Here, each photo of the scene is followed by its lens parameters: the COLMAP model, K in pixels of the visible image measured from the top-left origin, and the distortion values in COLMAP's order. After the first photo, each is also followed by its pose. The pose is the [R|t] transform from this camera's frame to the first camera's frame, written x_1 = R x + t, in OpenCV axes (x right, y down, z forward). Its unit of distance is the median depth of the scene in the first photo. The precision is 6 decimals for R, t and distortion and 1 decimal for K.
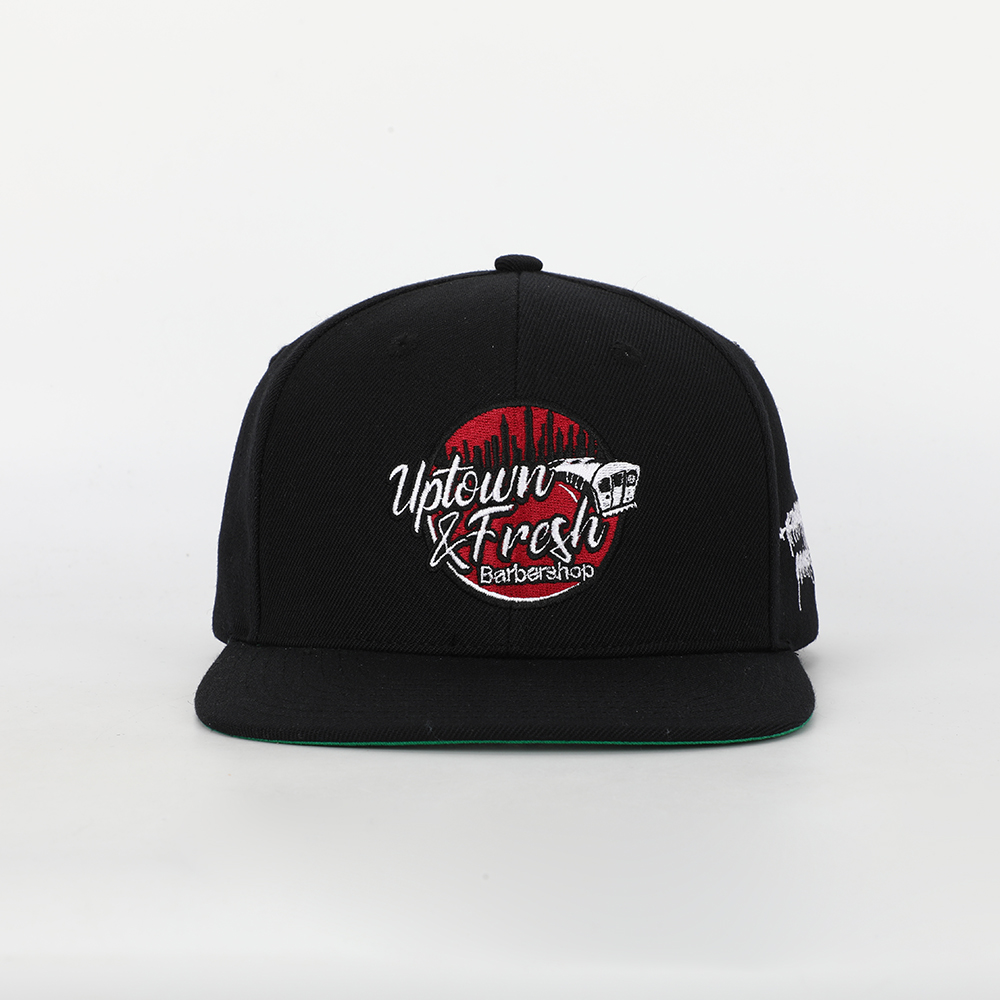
lens RADIAL K [[2093.7, 0, 500.3], [0, 2093.7, 503.7], [0, 0, 1]] dist [0.071927, 0.000000]
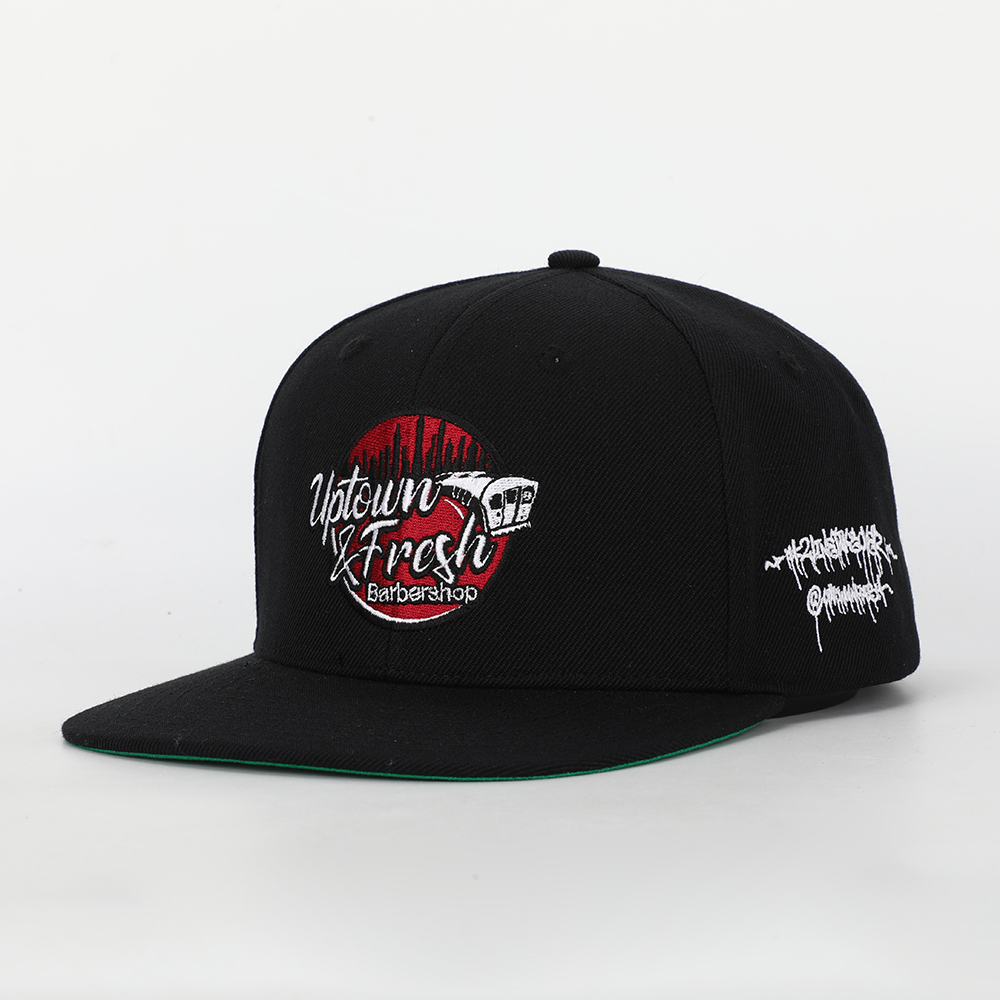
lens RADIAL K [[2273.8, 0, 500.9], [0, 2273.8, 499.0], [0, 0, 1]] dist [0.007454, 0.000000]
pose [[0.909277, 0.030529, -0.415071, 0.469556], [-0.031300, 0.999498, 0.004948, -0.015093], [0.415014, 0.008493, 0.909776, 0.086917]]
